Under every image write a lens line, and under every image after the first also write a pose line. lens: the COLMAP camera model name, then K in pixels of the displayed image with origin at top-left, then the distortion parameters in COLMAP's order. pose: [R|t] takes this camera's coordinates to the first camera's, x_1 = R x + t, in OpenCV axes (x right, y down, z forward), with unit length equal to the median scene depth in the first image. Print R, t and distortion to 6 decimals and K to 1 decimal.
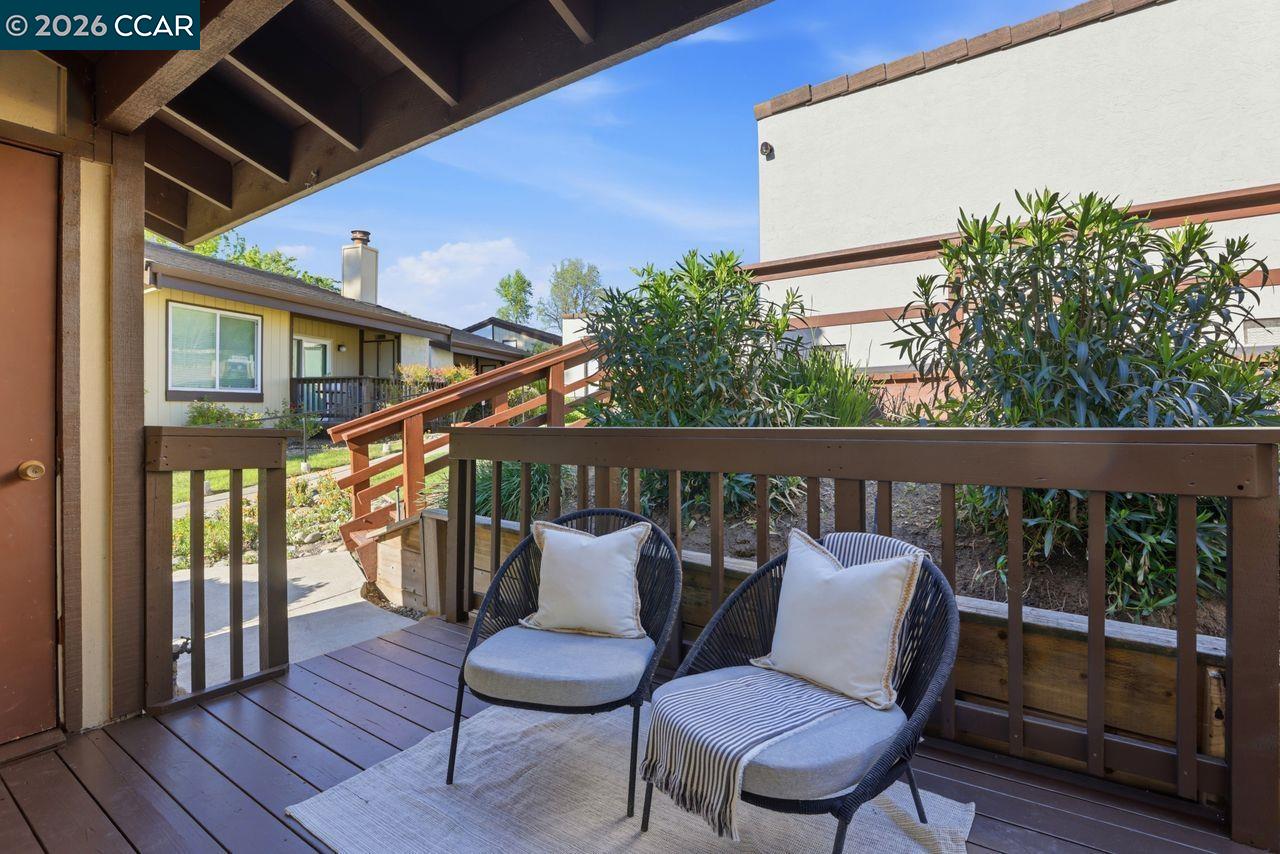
lens RADIAL K [[582.6, 0, 619.5], [0, 582.6, 426.4], [0, 0, 1]] dist [-0.025255, 0.008114]
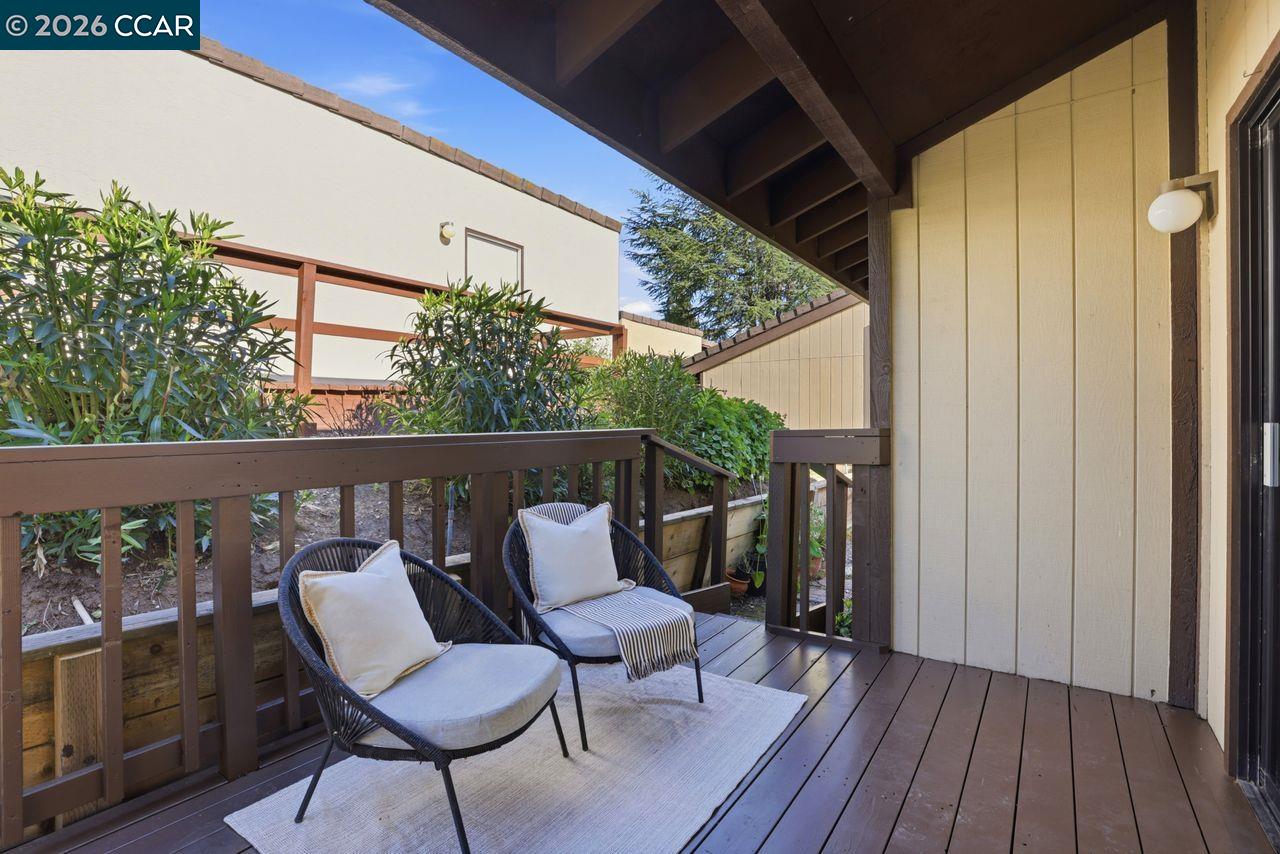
lens RADIAL K [[582.6, 0, 619.5], [0, 582.6, 426.4], [0, 0, 1]] dist [-0.025255, 0.008114]
pose [[0.038689, -0.006570, 0.999230, -0.568563], [-0.002265, 0.999975, 0.006663, -0.017967], [-0.999249, -0.002521, 0.038673, 0.399858]]
